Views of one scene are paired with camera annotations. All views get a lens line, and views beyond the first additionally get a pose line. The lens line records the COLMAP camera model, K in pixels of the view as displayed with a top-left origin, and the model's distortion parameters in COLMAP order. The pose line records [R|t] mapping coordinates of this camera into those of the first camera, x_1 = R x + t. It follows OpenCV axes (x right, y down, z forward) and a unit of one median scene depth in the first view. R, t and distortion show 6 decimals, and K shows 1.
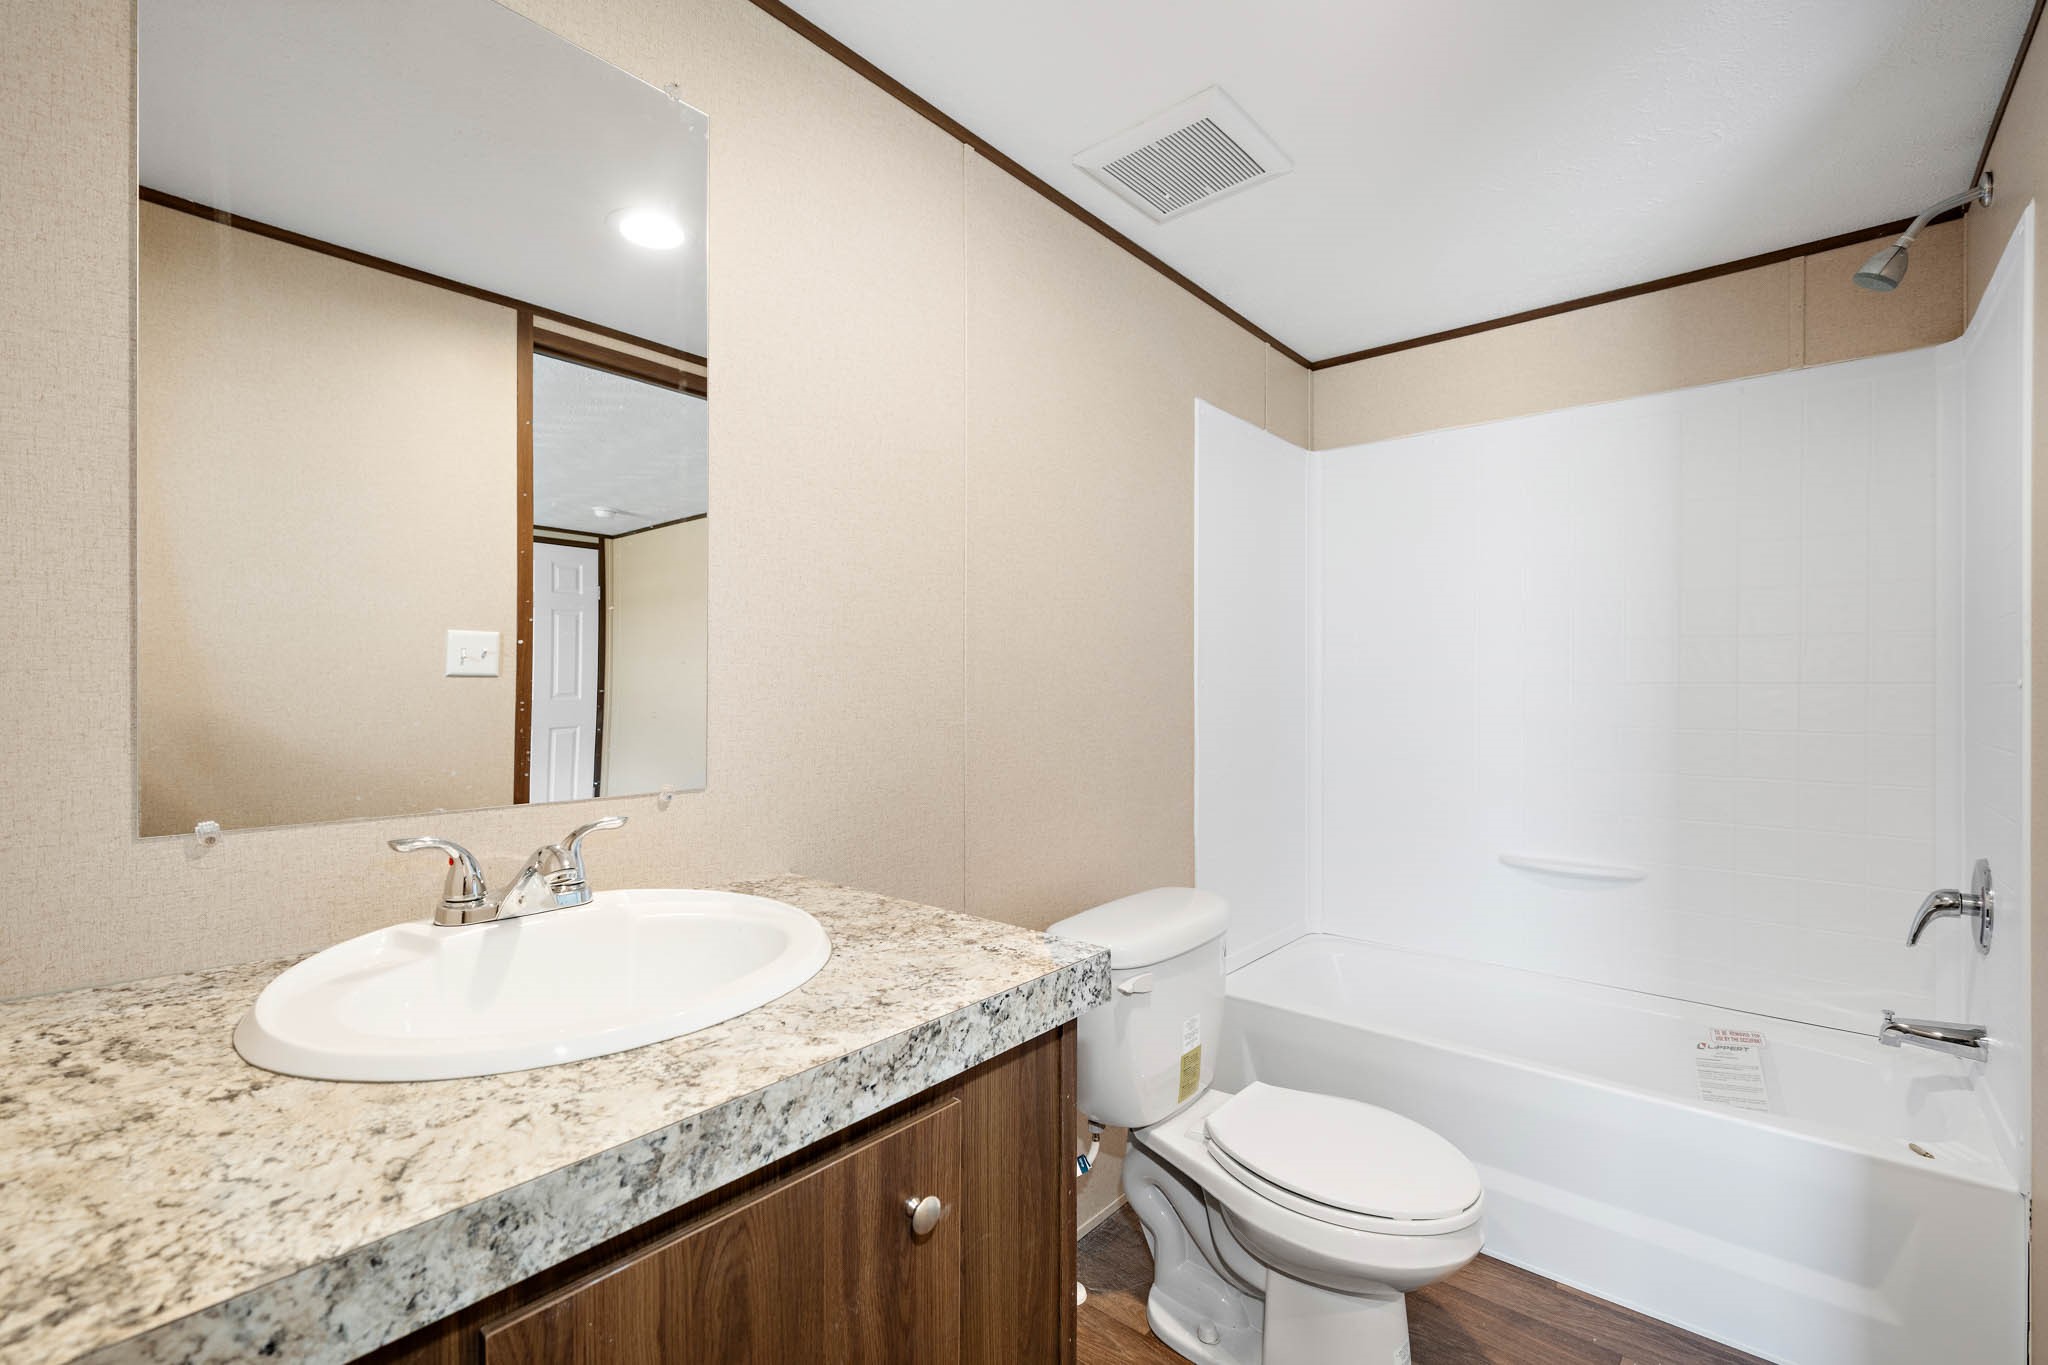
lens RADIAL K [[884.7, 0, 1024.4], [0, 884.7, 592.7], [0, 0, 1]] dist [-0.003088, 0.000018]
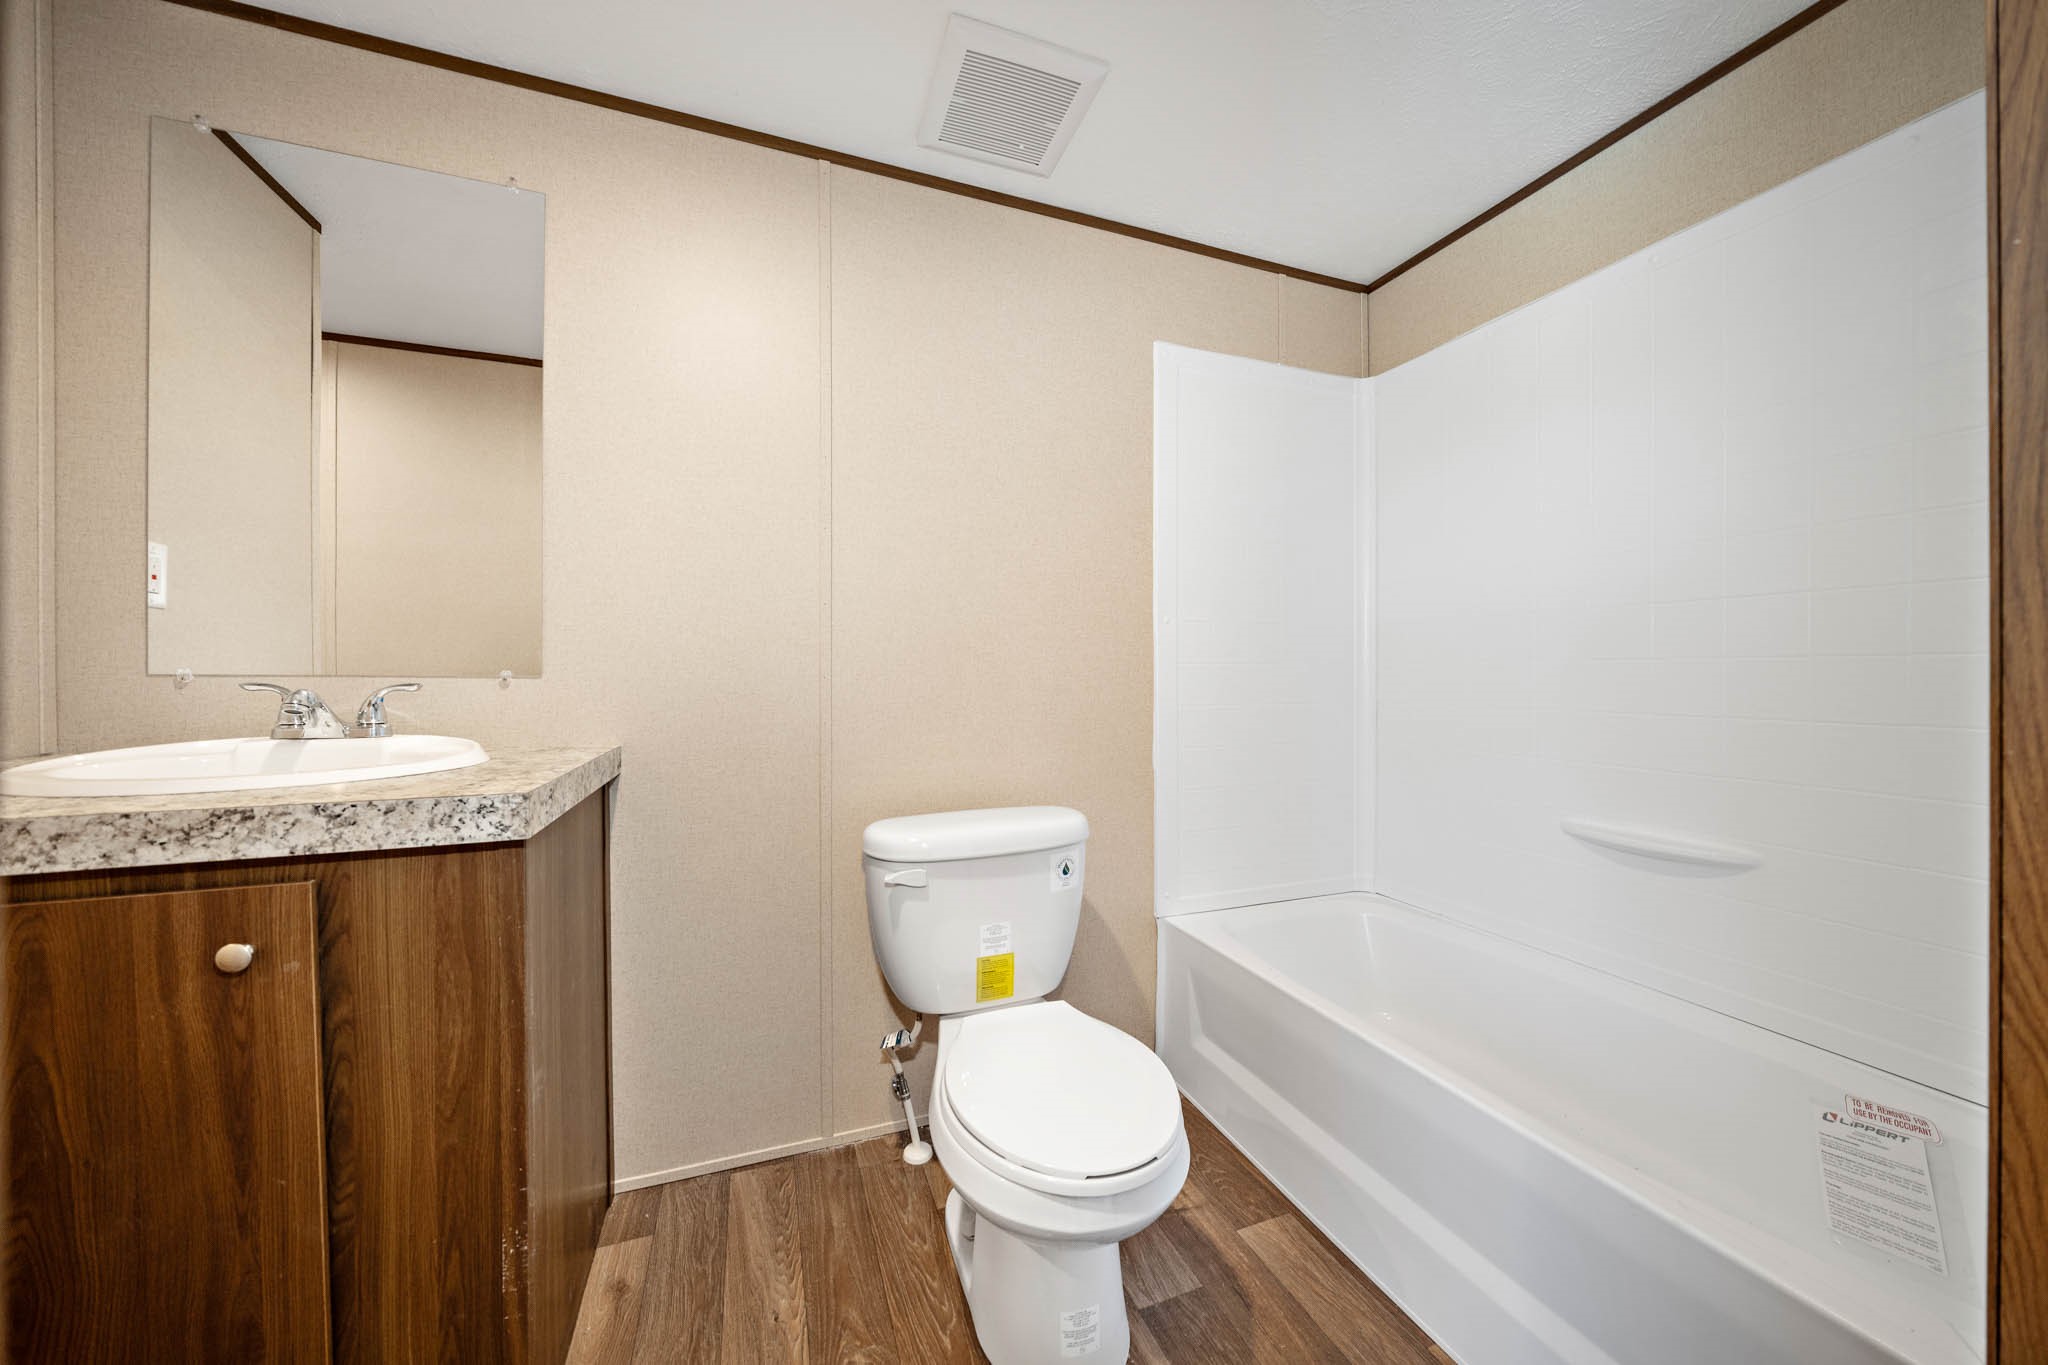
lens RADIAL K [[701.2, 0, 1011.6], [0, 701.2, 606.5], [0, 0, 1]] dist [-0.007880, 0.000198]
pose [[0.875686, -0.046784, -0.480609, 1.284547], [0.050260, 0.998720, -0.005642, 0.245547], [0.480258, -0.019215, 0.876917, 0.631433]]
